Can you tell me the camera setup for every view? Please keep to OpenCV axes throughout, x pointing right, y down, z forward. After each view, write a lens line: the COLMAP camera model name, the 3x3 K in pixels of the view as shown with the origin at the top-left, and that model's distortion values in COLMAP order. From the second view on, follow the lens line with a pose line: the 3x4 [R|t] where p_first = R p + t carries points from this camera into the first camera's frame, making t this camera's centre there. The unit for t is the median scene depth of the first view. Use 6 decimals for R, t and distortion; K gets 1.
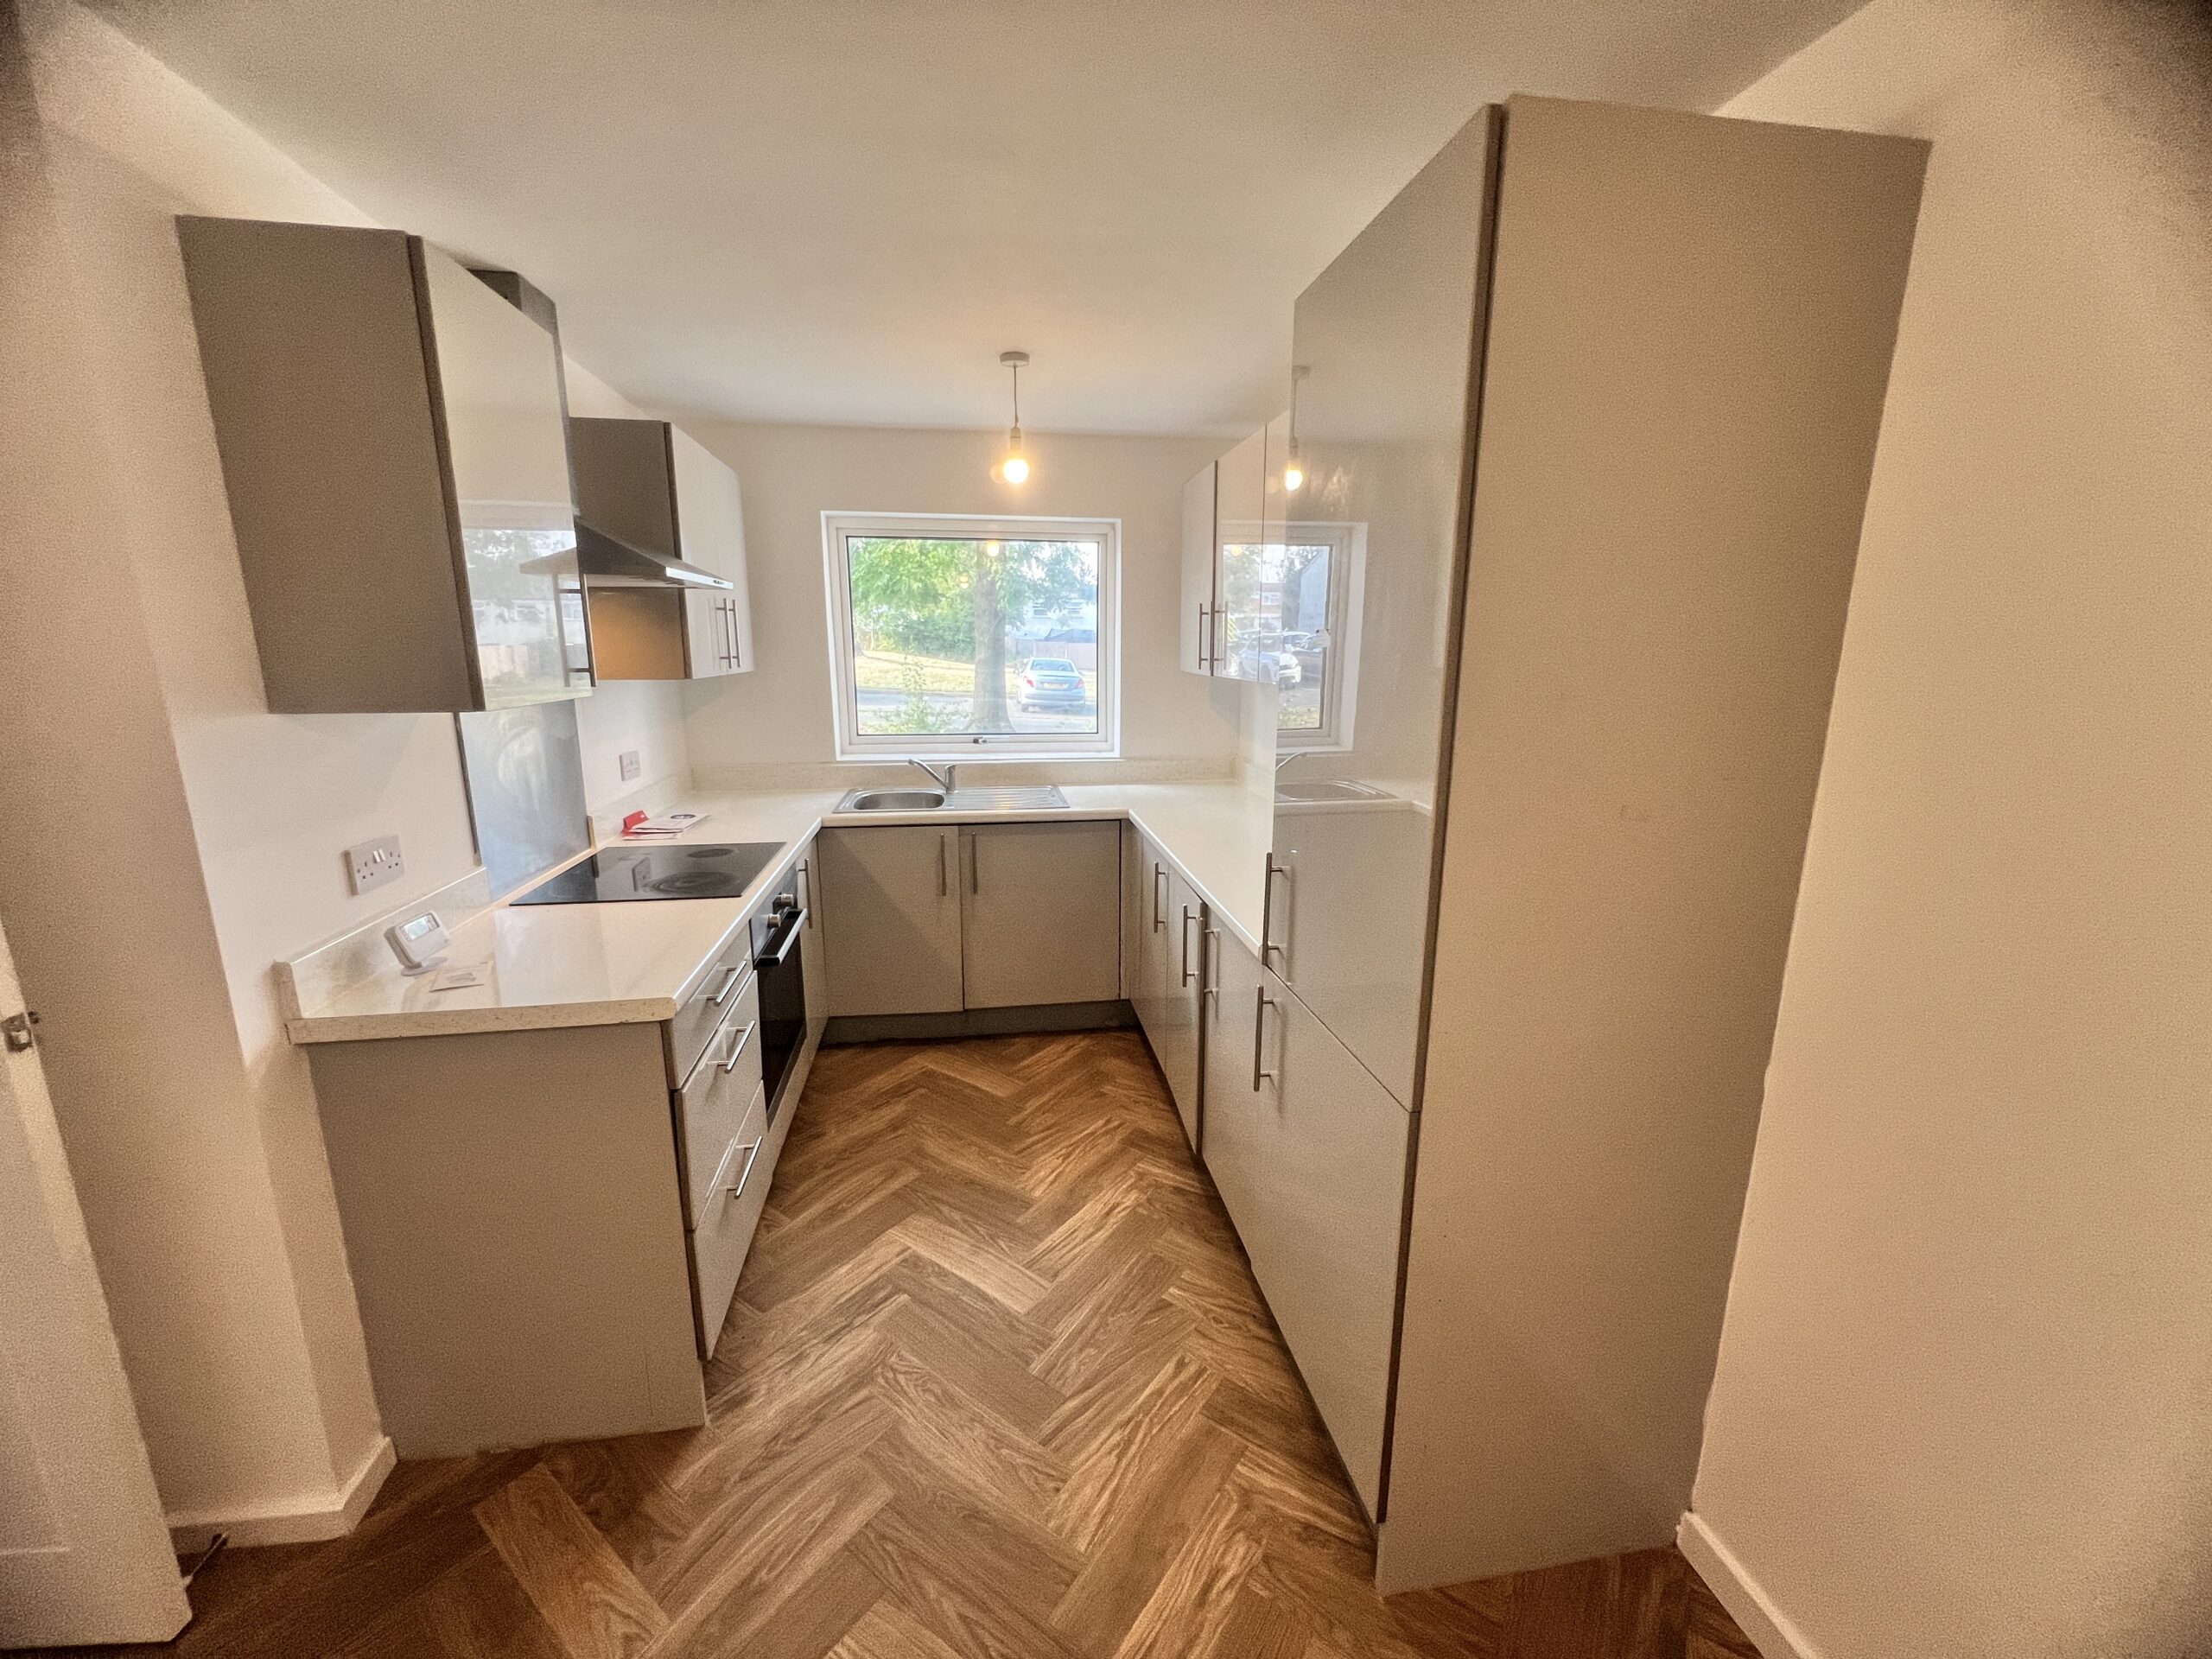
lens RADIAL K [[885.4, 0, 1100.8], [0, 885.4, 831.5], [0, 0, 1]] dist [-0.002834, 0.000037]
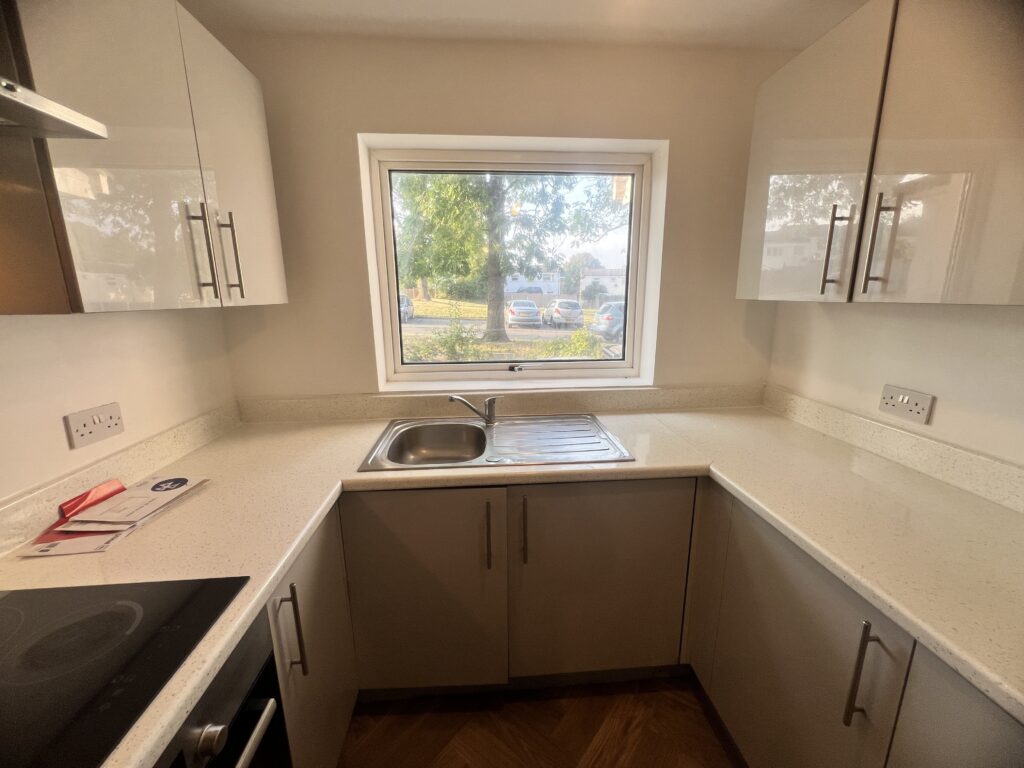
lens RADIAL K [[409.9, 0, 509.6], [0, 409.9, 384.9], [0, 0, 1]] dist [-0.002834, 0.000037]
pose [[0.997172, 0.003935, -0.075049, -0.124173], [-0.003375, 0.999966, 0.007579, -0.100473], [0.075076, -0.007304, 0.997151, 0.590700]]
